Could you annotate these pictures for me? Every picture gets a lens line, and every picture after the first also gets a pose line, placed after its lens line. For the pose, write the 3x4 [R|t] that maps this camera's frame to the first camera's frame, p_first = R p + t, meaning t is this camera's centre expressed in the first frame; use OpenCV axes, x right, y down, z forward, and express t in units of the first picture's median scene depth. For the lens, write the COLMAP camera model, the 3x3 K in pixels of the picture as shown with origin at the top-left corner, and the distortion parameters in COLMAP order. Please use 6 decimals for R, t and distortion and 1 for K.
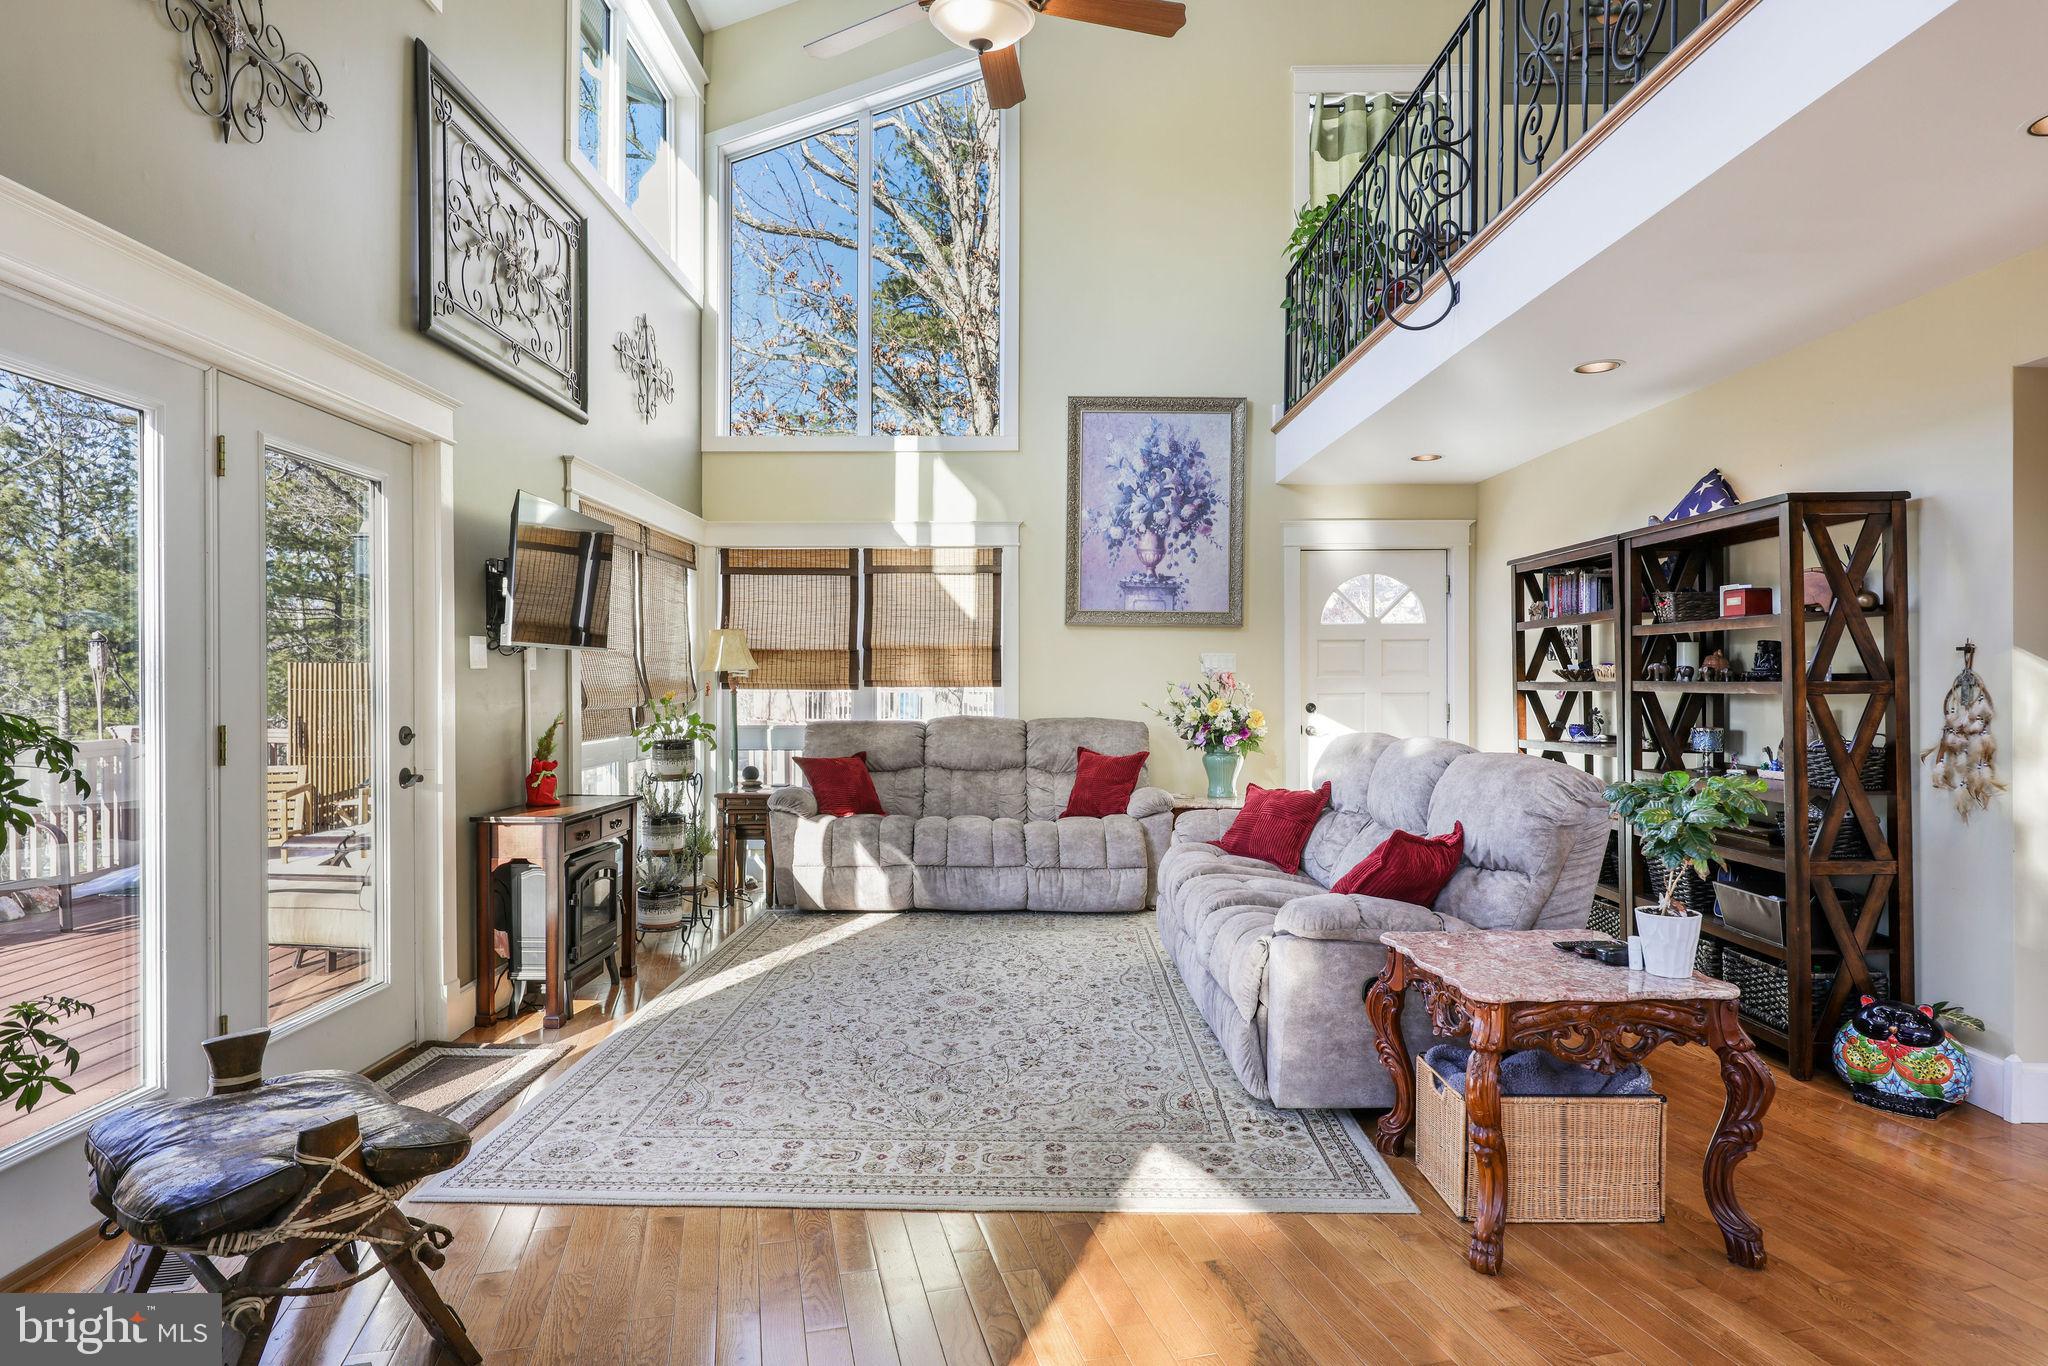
lens RADIAL K [[1095.1, 0, 1008.8], [0, 1095.1, 679.6], [0, 0, 1]] dist [0.002651, -0.000278]
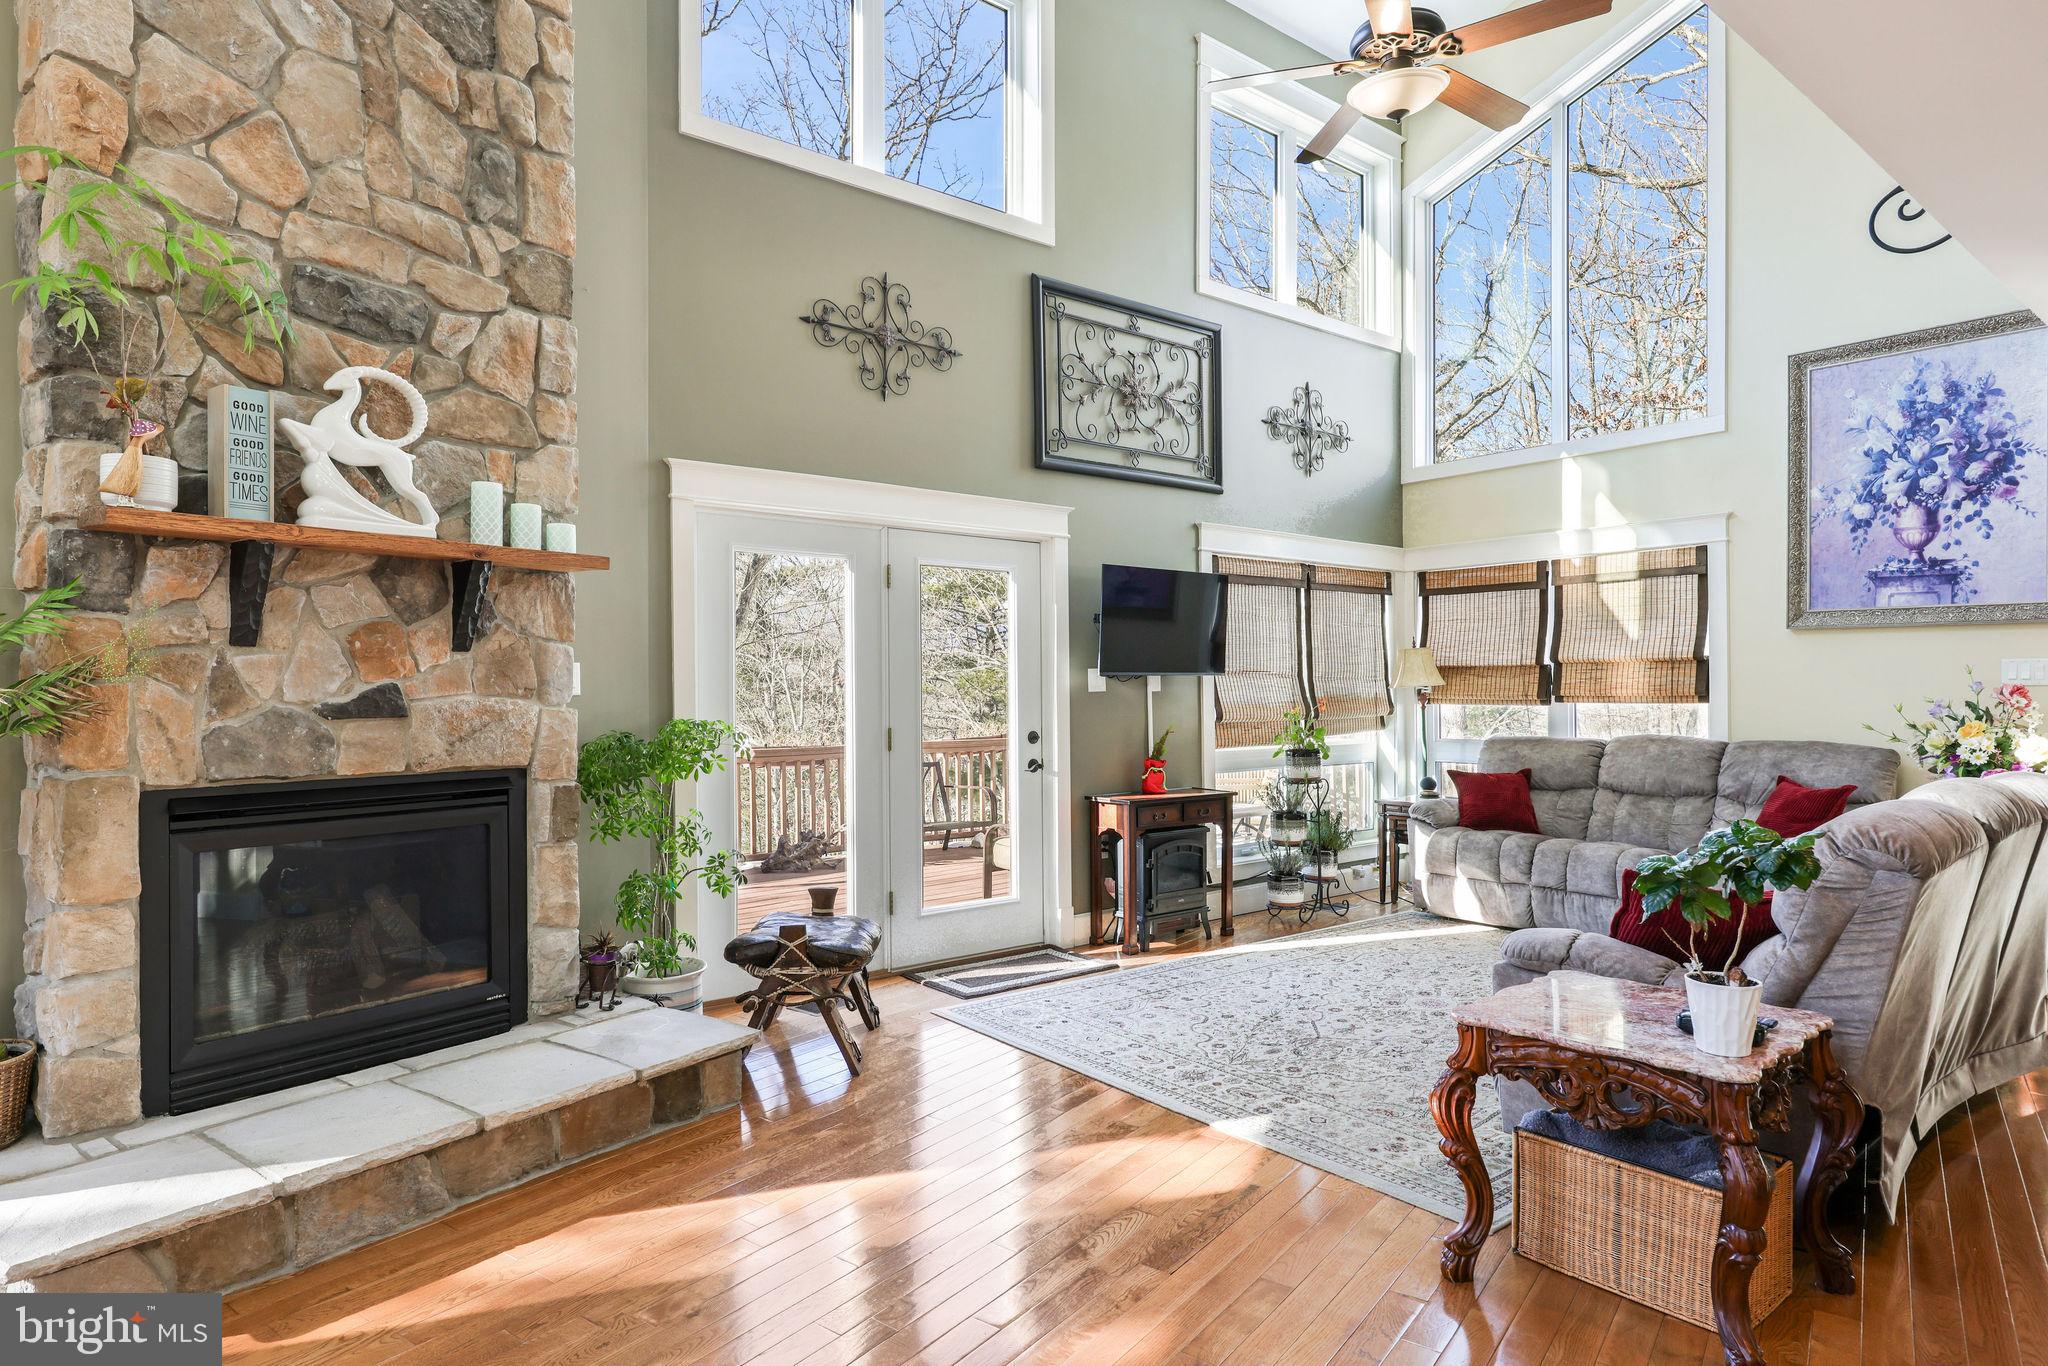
lens RADIAL K [[1146.4, 0, 1029.8], [0, 1146.4, 687.2], [0, 0, 1]] dist [0.000981, 0.000716]
pose [[0.634584, -0.005225, -0.772837, 0.384732], [0.006267, 0.999979, -0.001614, -0.008777], [0.772829, -0.003820, 0.634603, -0.000692]]
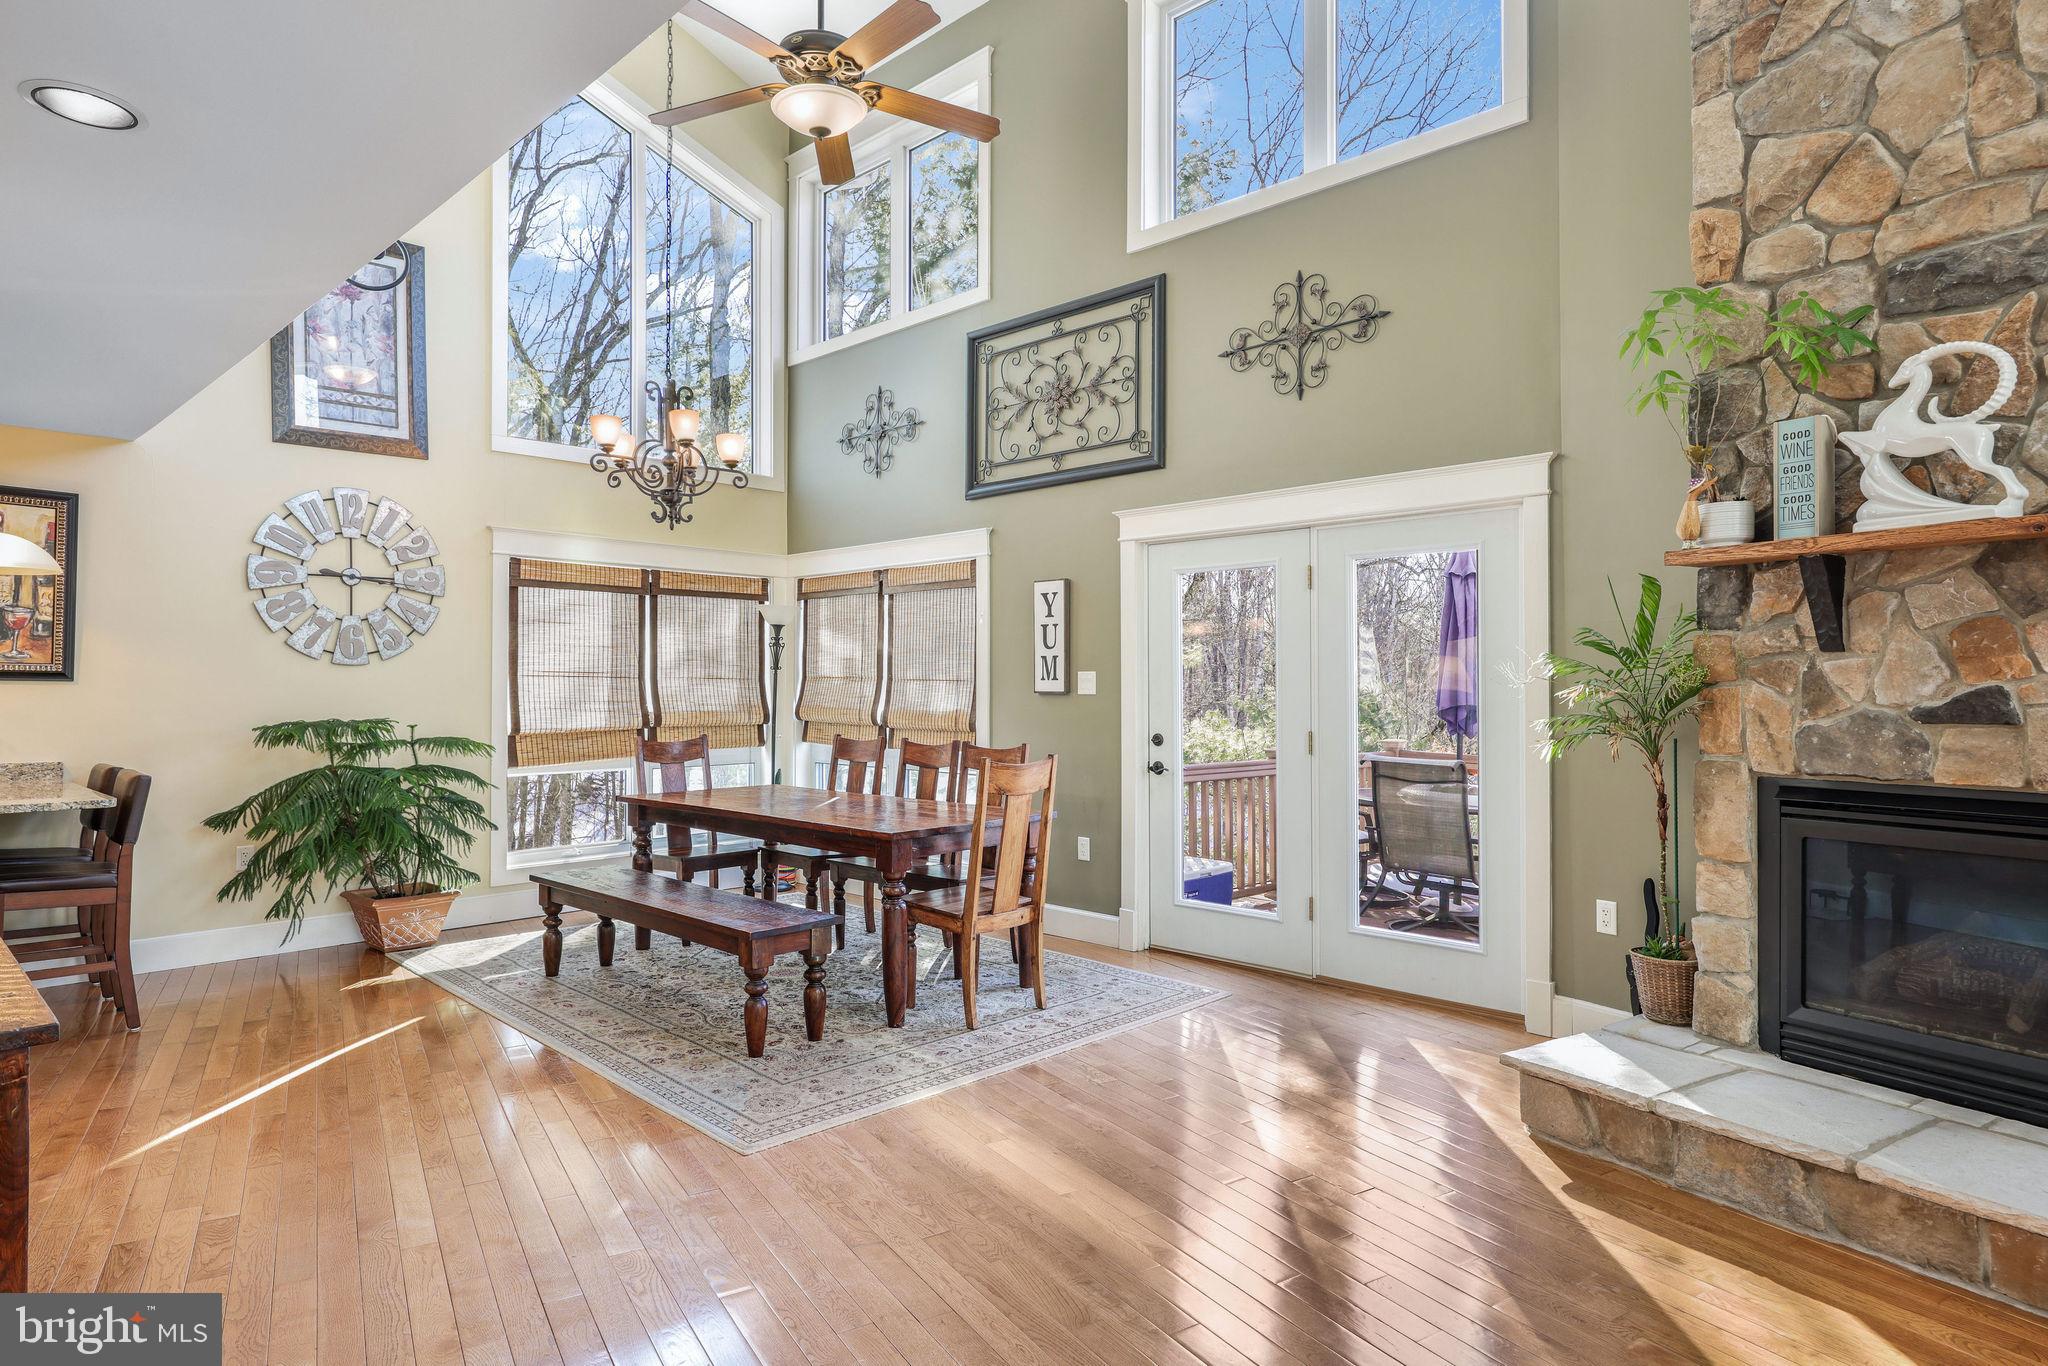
lens RADIAL K [[1146.4, 0, 986.8], [0, 1146.4, 673.9], [0, 0, 1]] dist [0.000981, 0.000716]
pose [[-0.961340, -0.006550, -0.275286, 0.311395], [-0.002598, 0.999888, -0.014719, -0.010205], [0.275351, -0.013434, -0.961250, 0.448810]]
